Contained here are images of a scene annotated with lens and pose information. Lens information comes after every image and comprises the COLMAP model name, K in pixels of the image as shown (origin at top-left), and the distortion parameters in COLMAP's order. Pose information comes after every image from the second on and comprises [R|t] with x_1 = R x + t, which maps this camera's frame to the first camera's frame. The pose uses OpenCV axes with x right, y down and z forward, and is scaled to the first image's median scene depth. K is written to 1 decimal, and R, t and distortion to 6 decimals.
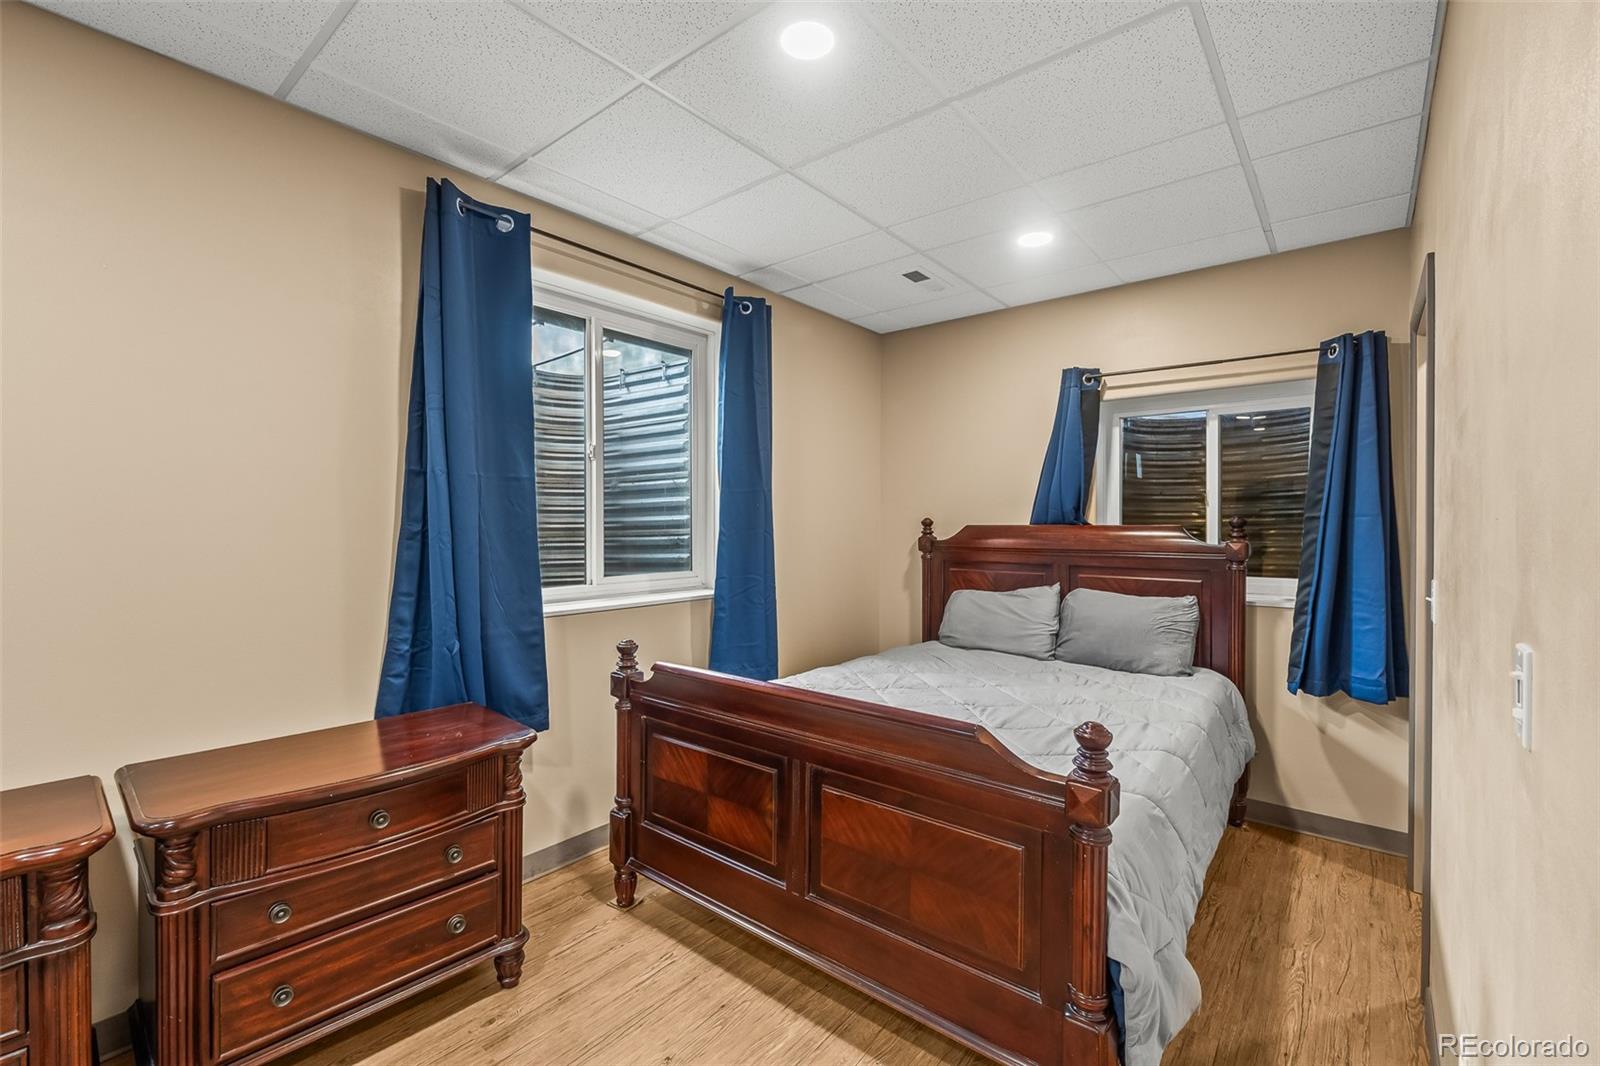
lens RADIAL K [[682.2, 0, 806.8], [0, 682.2, 538.6], [0, 0, 1]] dist [-0.002908, 0.000027]
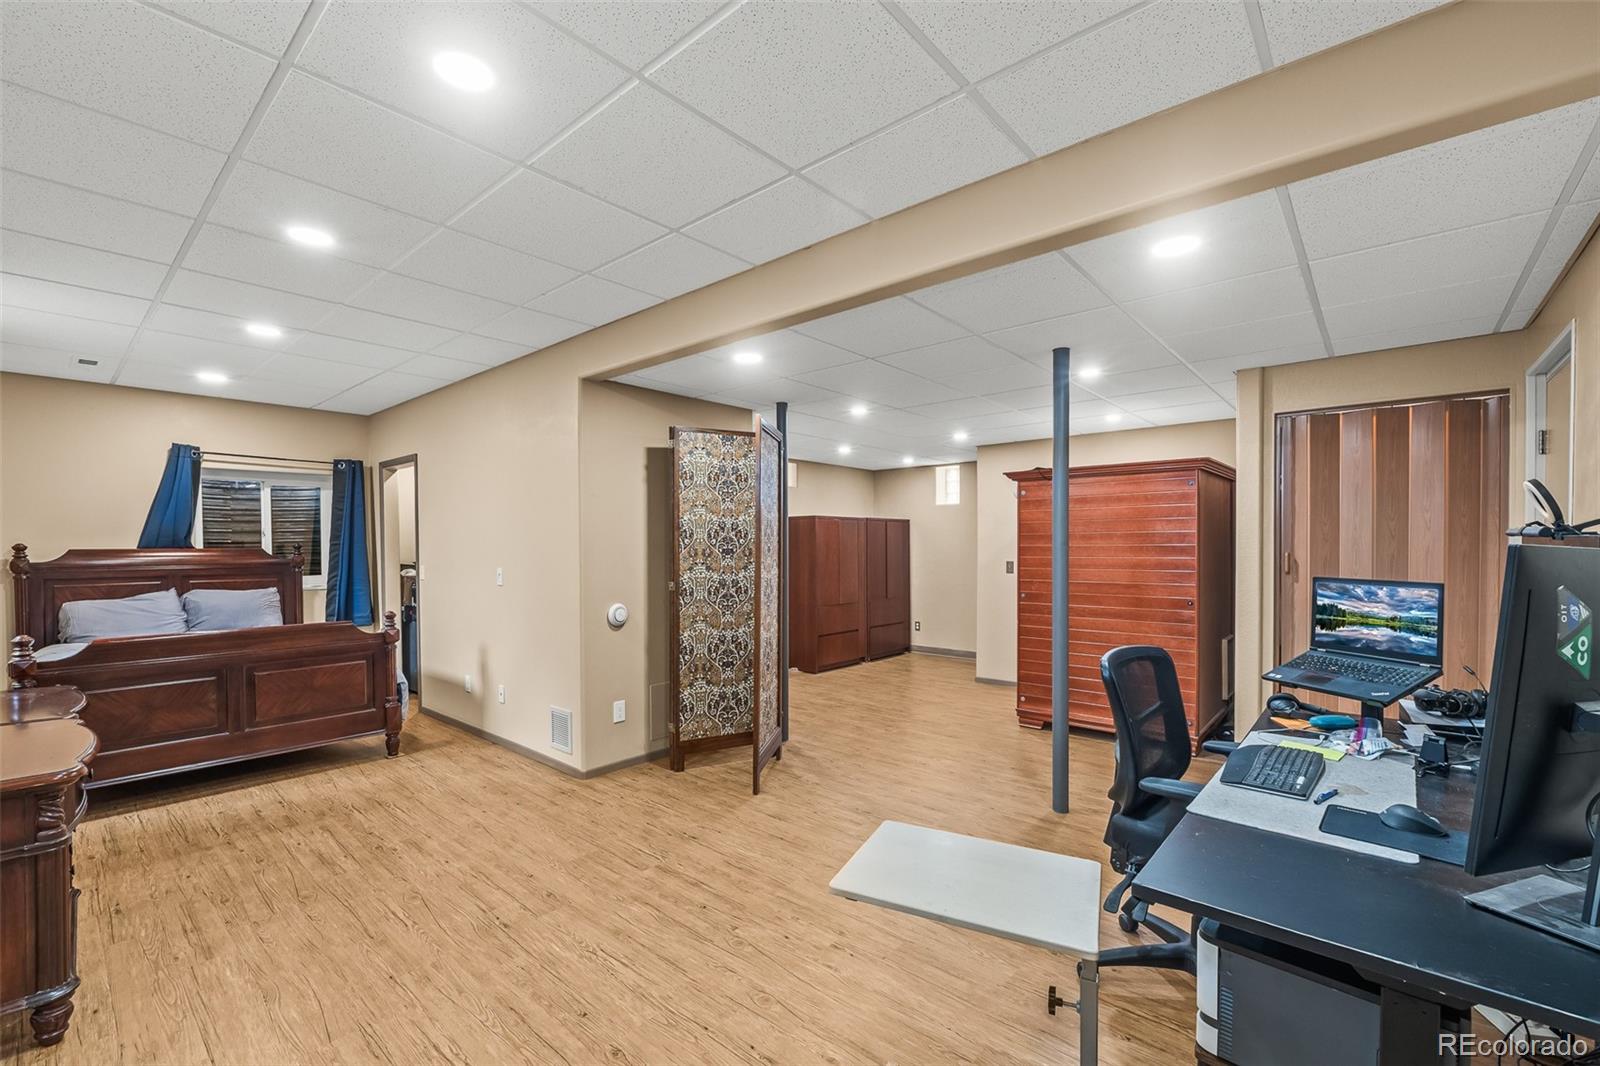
lens RADIAL K [[682.2, 0, 805.7], [0, 682.2, 546.0], [0, 0, 1]] dist [-0.002908, 0.000027]
pose [[0.021728, -0.005912, 0.999746, -1.083962], [0.026550, 0.999633, 0.005335, 0.003169], [-0.999411, 0.026427, 0.021877, -0.400833]]
